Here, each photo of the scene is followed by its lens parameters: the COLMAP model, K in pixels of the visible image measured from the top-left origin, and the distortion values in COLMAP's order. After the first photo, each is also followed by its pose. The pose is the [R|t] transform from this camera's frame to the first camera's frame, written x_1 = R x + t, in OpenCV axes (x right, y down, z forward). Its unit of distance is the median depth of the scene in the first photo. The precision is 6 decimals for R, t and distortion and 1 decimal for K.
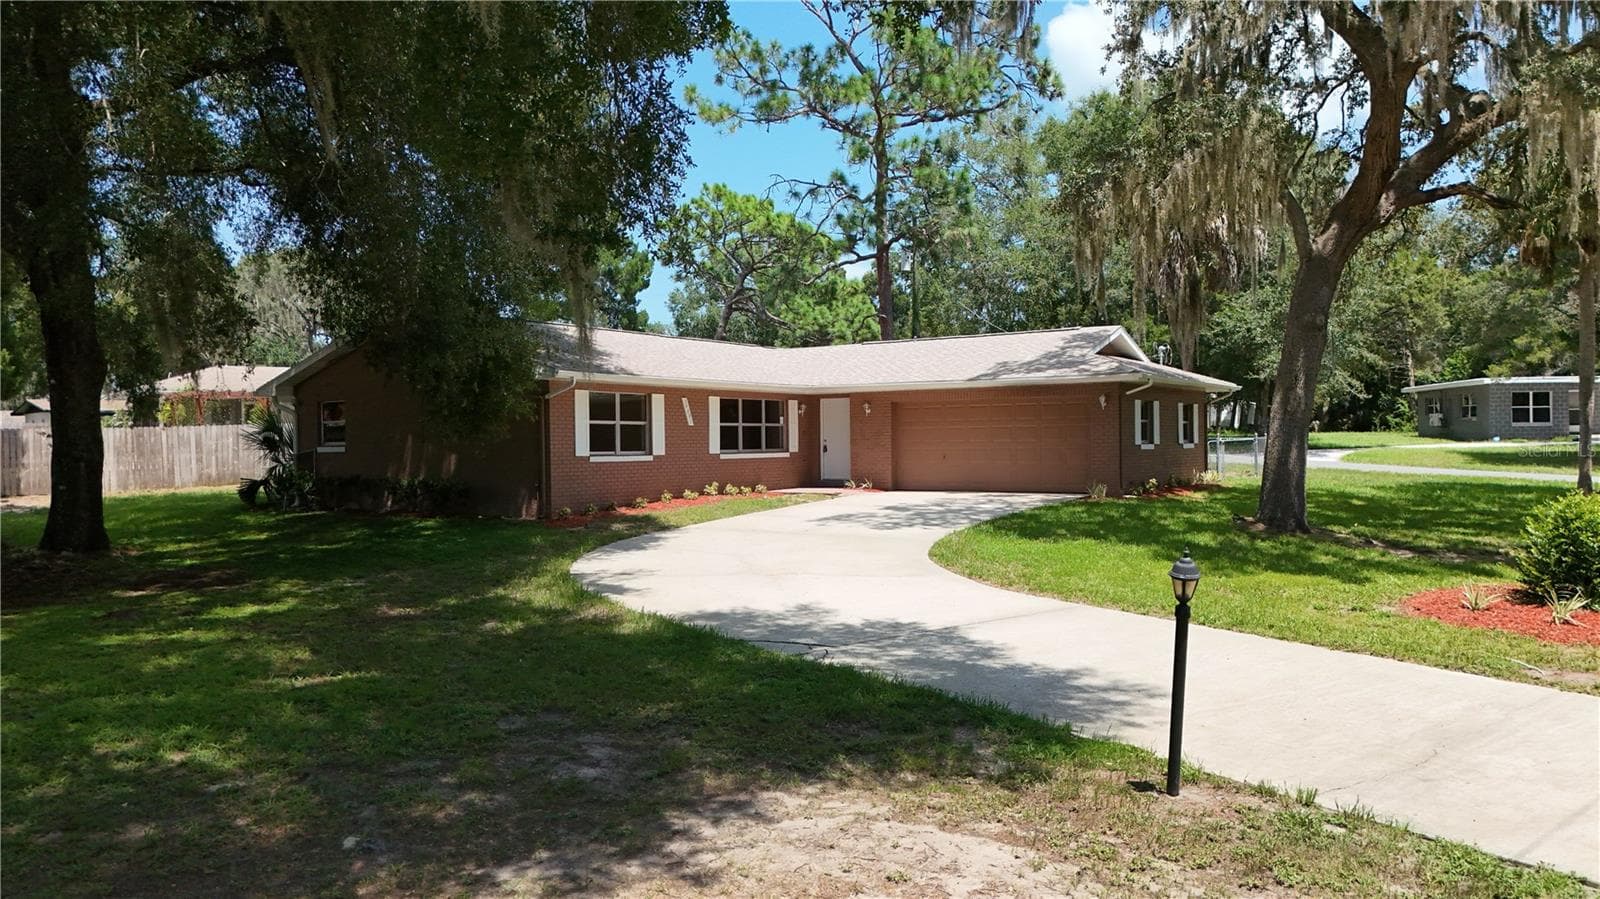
lens RADIAL K [[1187.2, 0, 797.5], [0, 1187.2, 482.8], [0, 0, 1]] dist [0.052826, -0.038133]
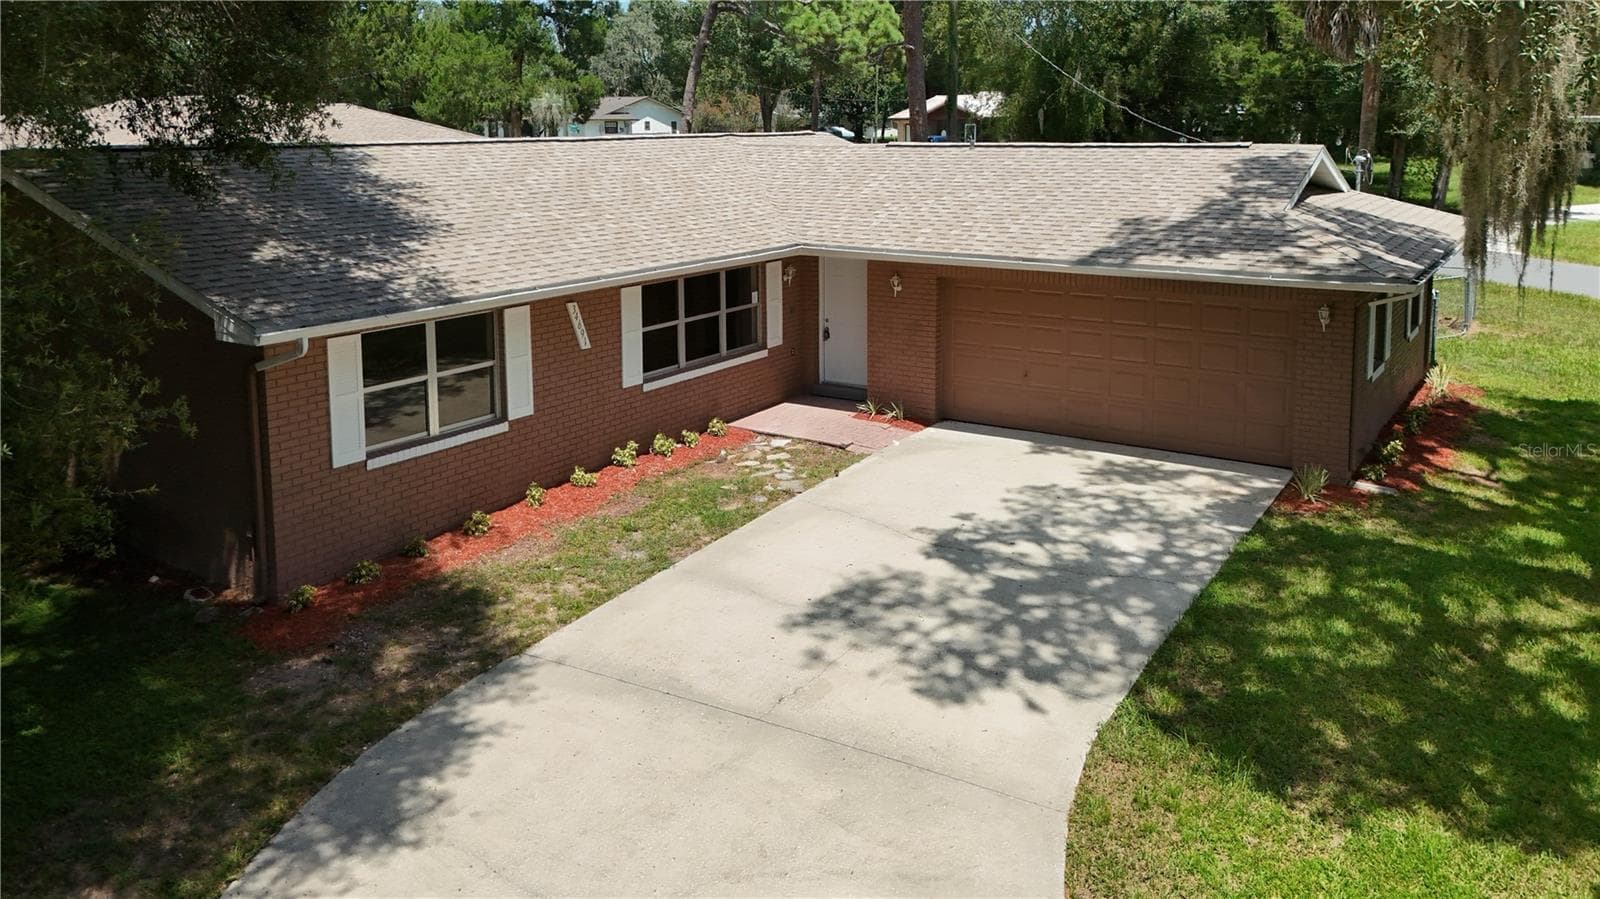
lens RADIAL K [[1233.6, 0, 817.2], [0, 1233.6, 289.8], [0, 0, 1]] dist [0.042126, -0.004022]
pose [[0.999908, 0.007323, 0.011422, 0.015878], [-0.008493, 0.994332, 0.105983, -0.176245], [-0.010581, -0.106070, 0.994302, 0.536832]]
